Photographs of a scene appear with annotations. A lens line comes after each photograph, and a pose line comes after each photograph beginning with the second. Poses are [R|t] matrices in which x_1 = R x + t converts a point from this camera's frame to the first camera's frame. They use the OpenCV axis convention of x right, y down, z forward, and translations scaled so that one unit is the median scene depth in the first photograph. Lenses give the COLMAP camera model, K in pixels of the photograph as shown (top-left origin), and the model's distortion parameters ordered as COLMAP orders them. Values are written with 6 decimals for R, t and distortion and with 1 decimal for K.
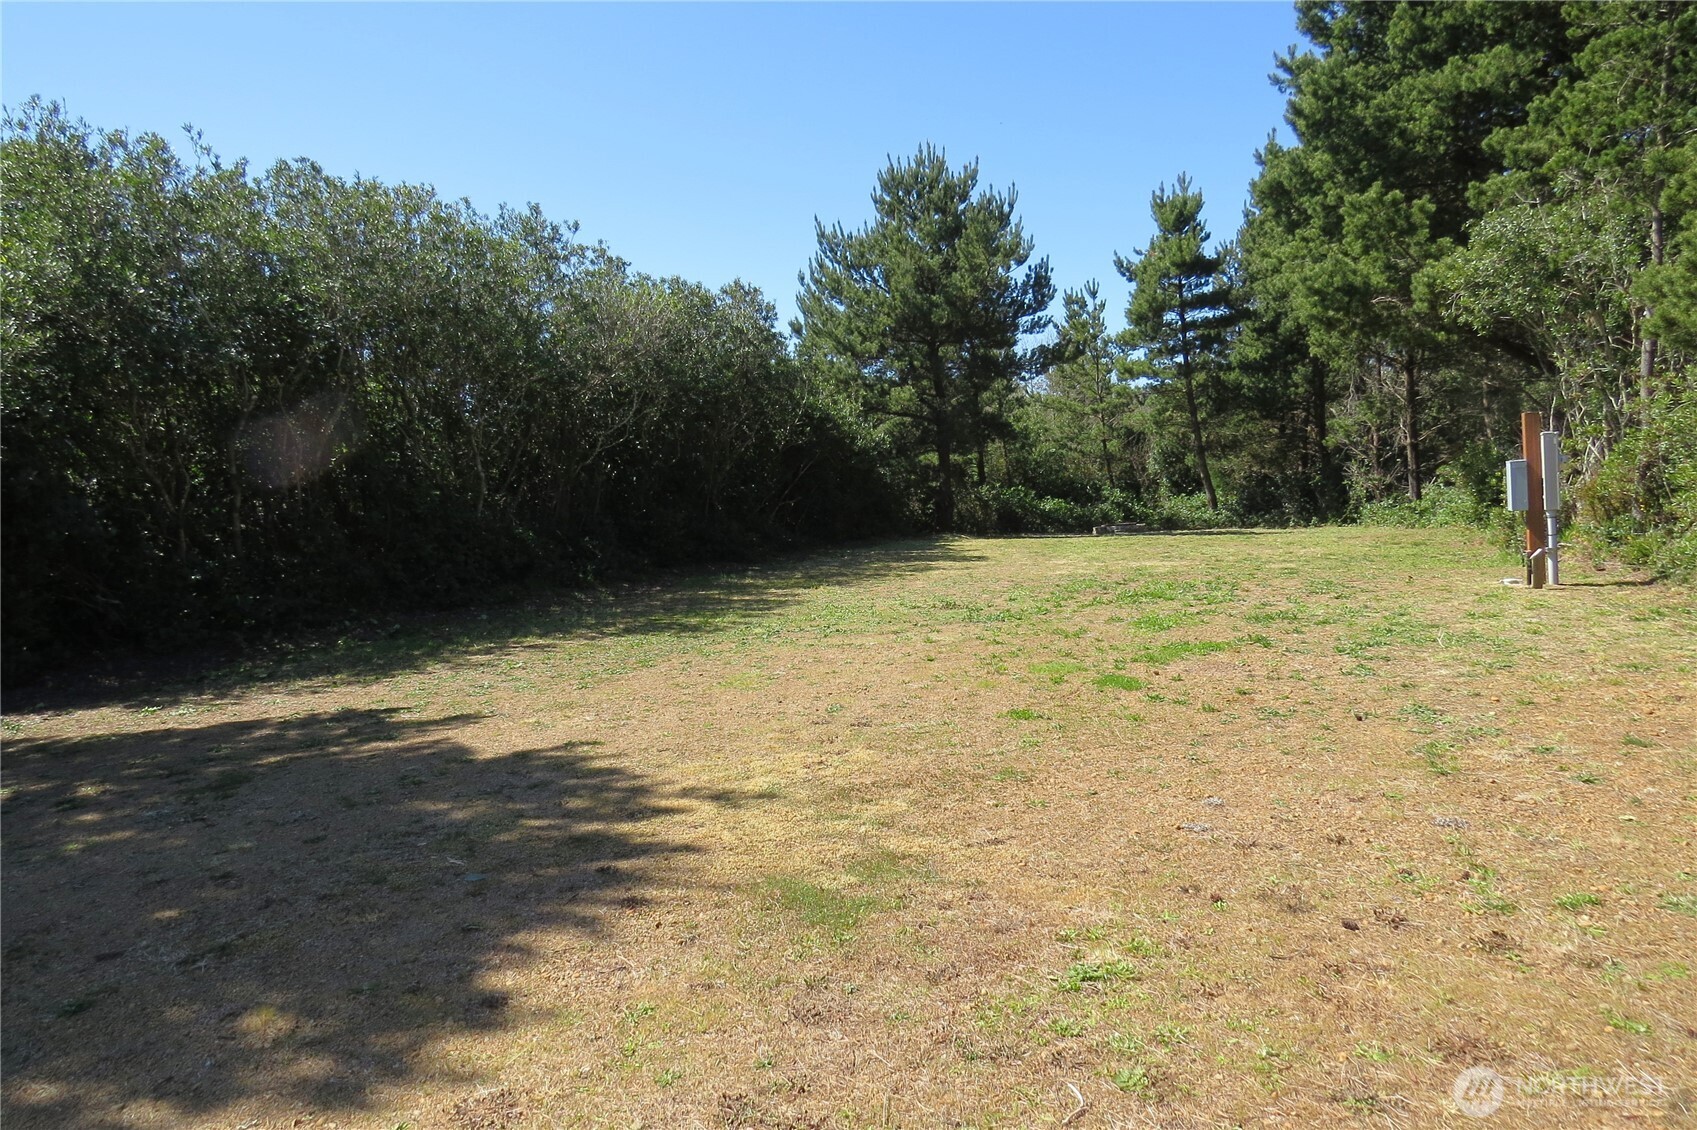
lens RADIAL K [[1262.3, 0, 848.5], [0, 1262.3, 565.0], [0, 0, 1]] dist [-0.007649, 0.000745]
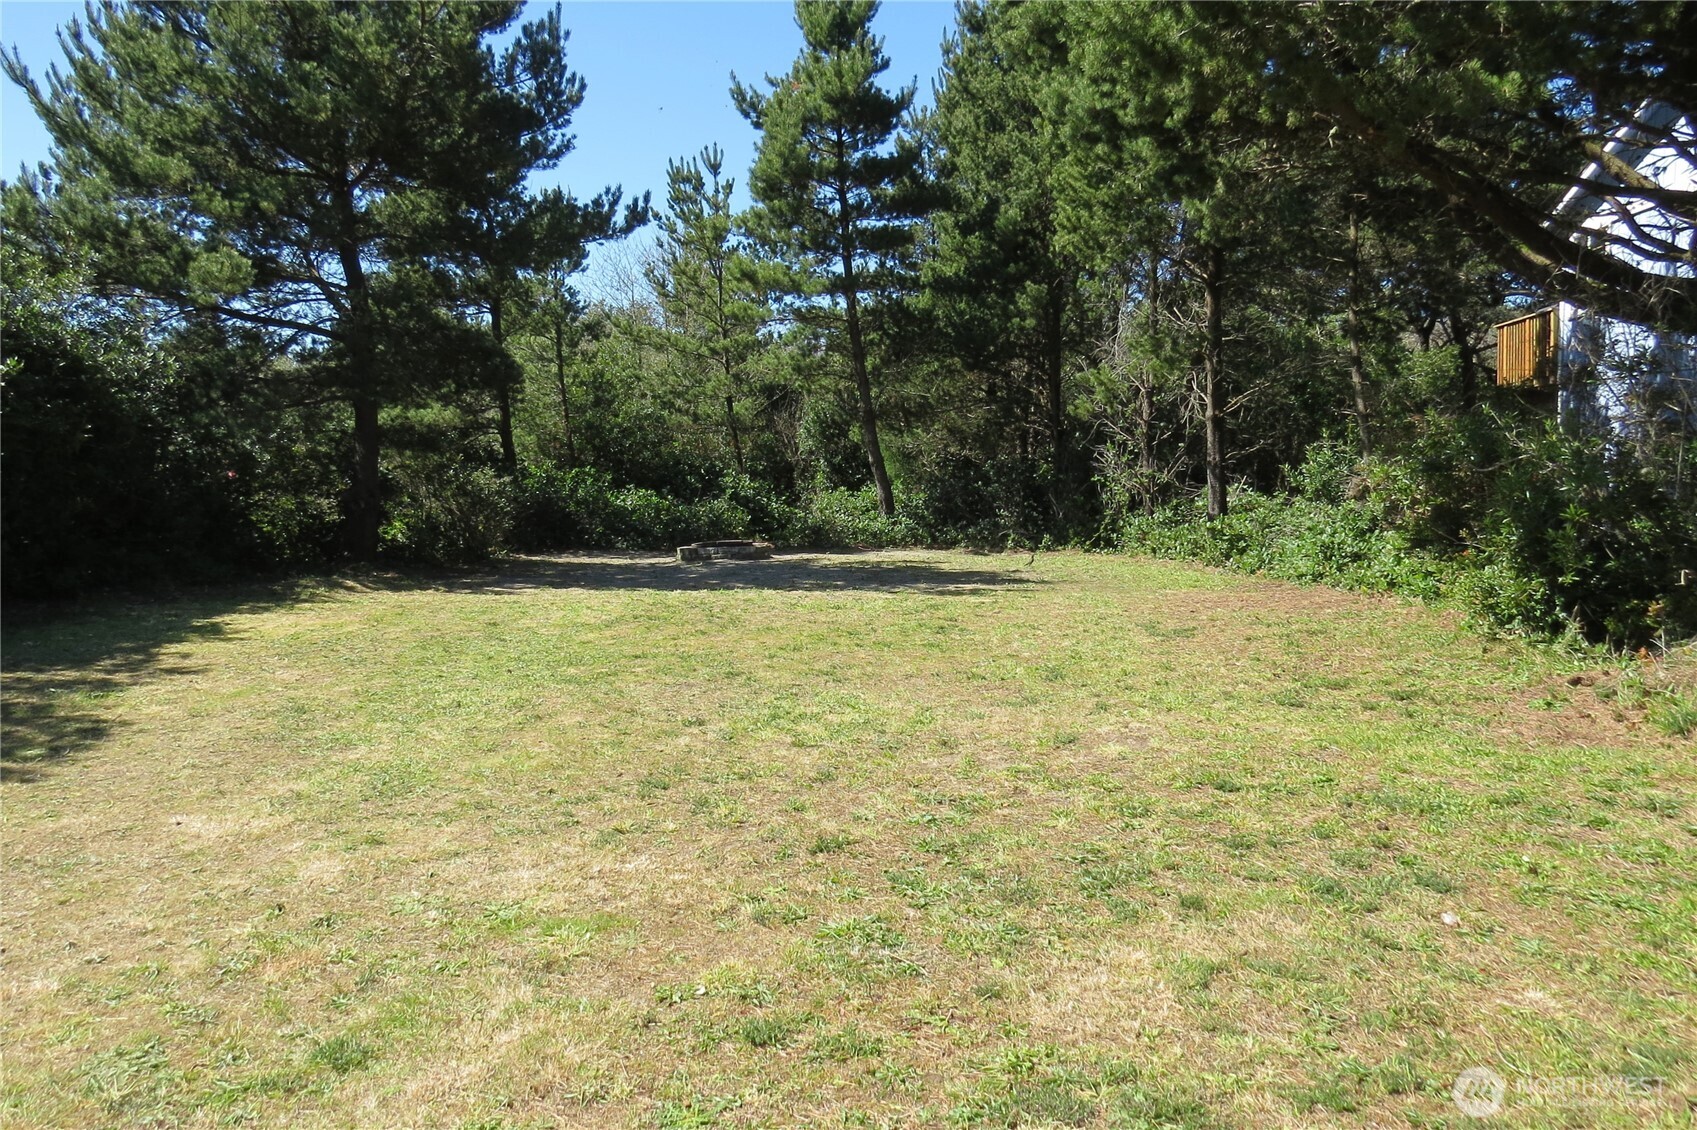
lens RADIAL K [[1262.3, 0, 848.5], [0, 1262.3, 565.0], [0, 0, 1]] dist [-0.007649, 0.000745]
pose [[0.972215, 0.008353, 0.233940, 0.128221], [-0.014451, 0.999599, 0.024365, -0.034808], [-0.233643, -0.027068, 0.971946, 0.409804]]
